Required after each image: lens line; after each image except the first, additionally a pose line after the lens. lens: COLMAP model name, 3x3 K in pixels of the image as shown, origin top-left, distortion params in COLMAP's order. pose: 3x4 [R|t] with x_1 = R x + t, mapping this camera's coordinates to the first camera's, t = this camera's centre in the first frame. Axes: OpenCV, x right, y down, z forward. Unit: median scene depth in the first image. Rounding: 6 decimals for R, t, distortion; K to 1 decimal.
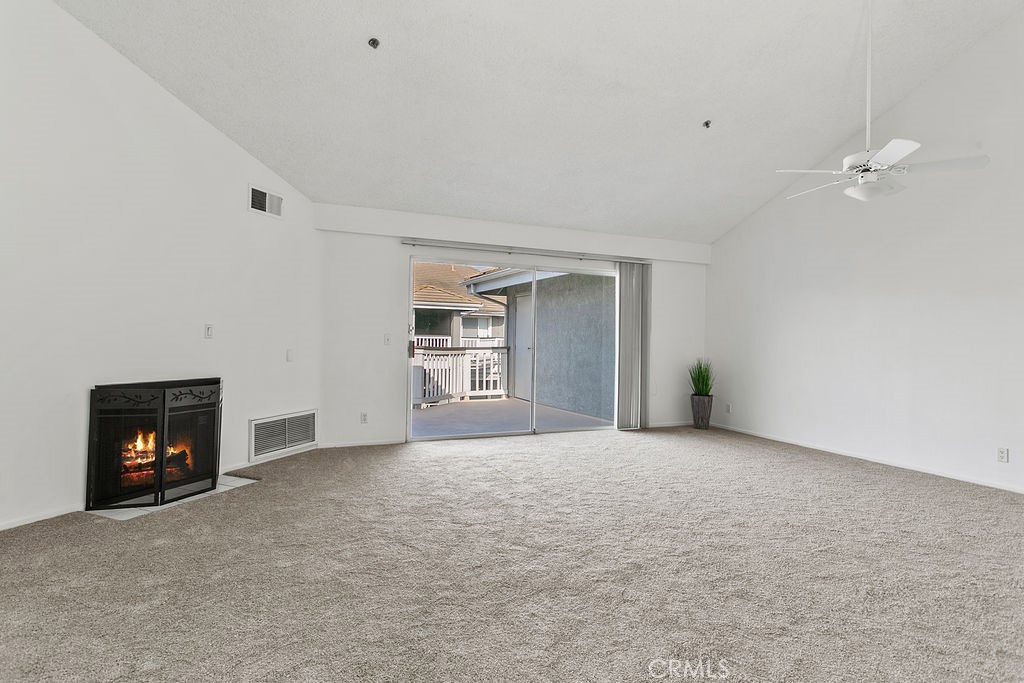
lens RADIAL K [[544.7, 0, 510.2], [0, 544.7, 327.9], [0, 0, 1]] dist [0.014770, 0.000170]
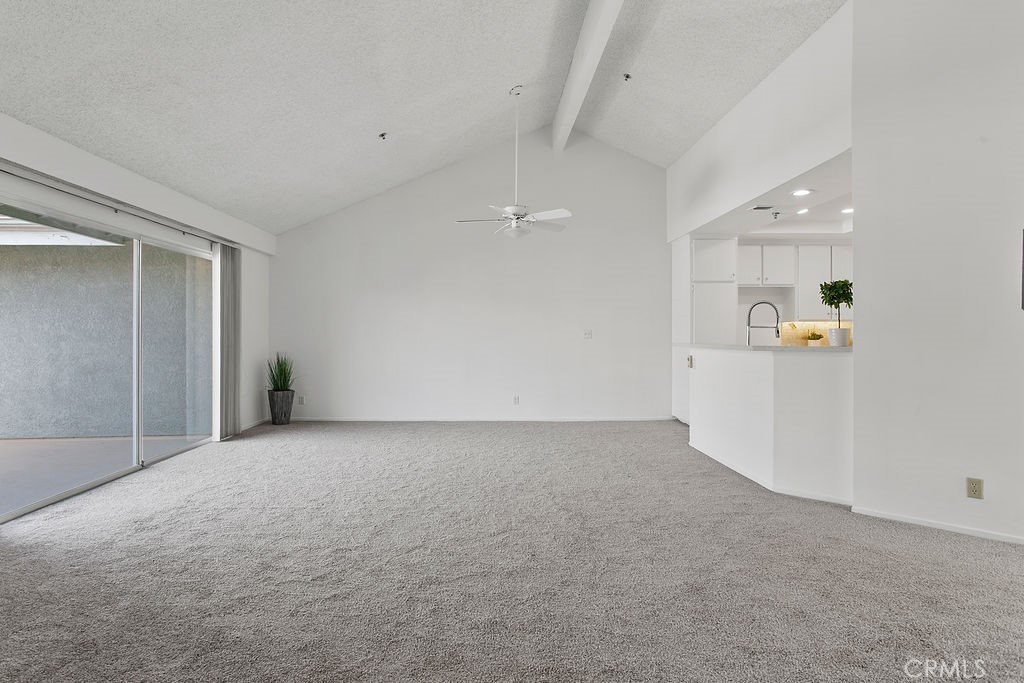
lens RADIAL K [[544.7, 0, 510.2], [0, 544.7, 327.9], [0, 0, 1]] dist [0.014770, 0.000170]
pose [[0.374116, -0.004180, 0.927372, -0.413110], [-0.011328, 0.999895, 0.009077, -0.002193], [-0.927313, -0.013901, 0.374030, 0.261459]]
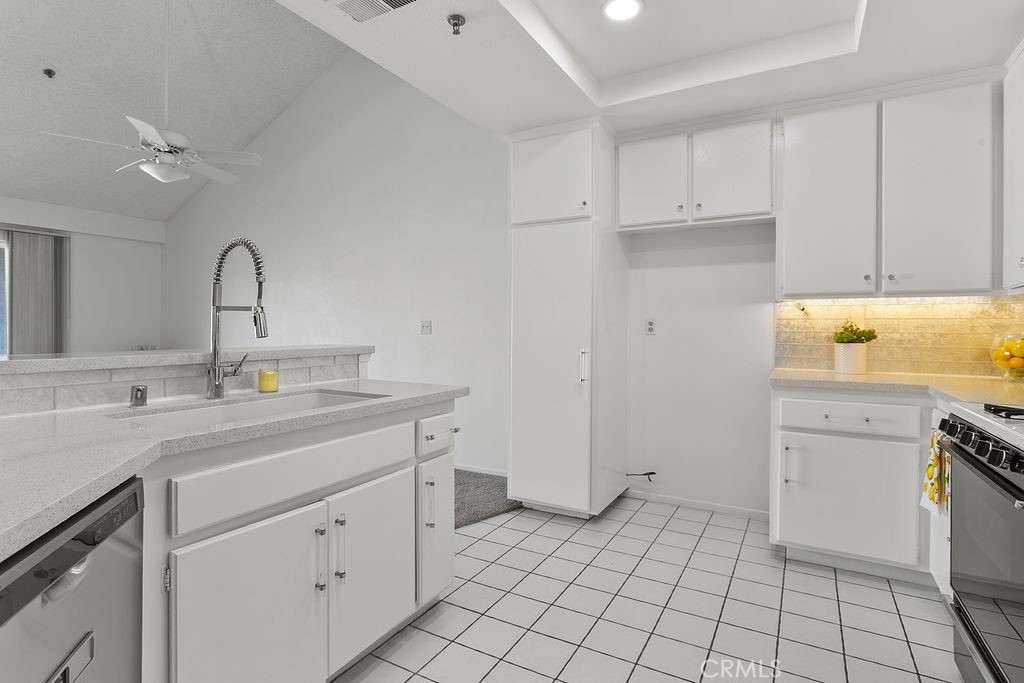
lens RADIAL K [[520.3, 0, 509.1], [0, 520.3, 332.8], [0, 0, 1]] dist [-0.002399, 0.000082]
pose [[0.807442, -0.014913, 0.589758, 0.339869], [-0.004611, 0.999490, 0.031586, 0.003517], [-0.589928, -0.028223, 0.806962, -0.069262]]
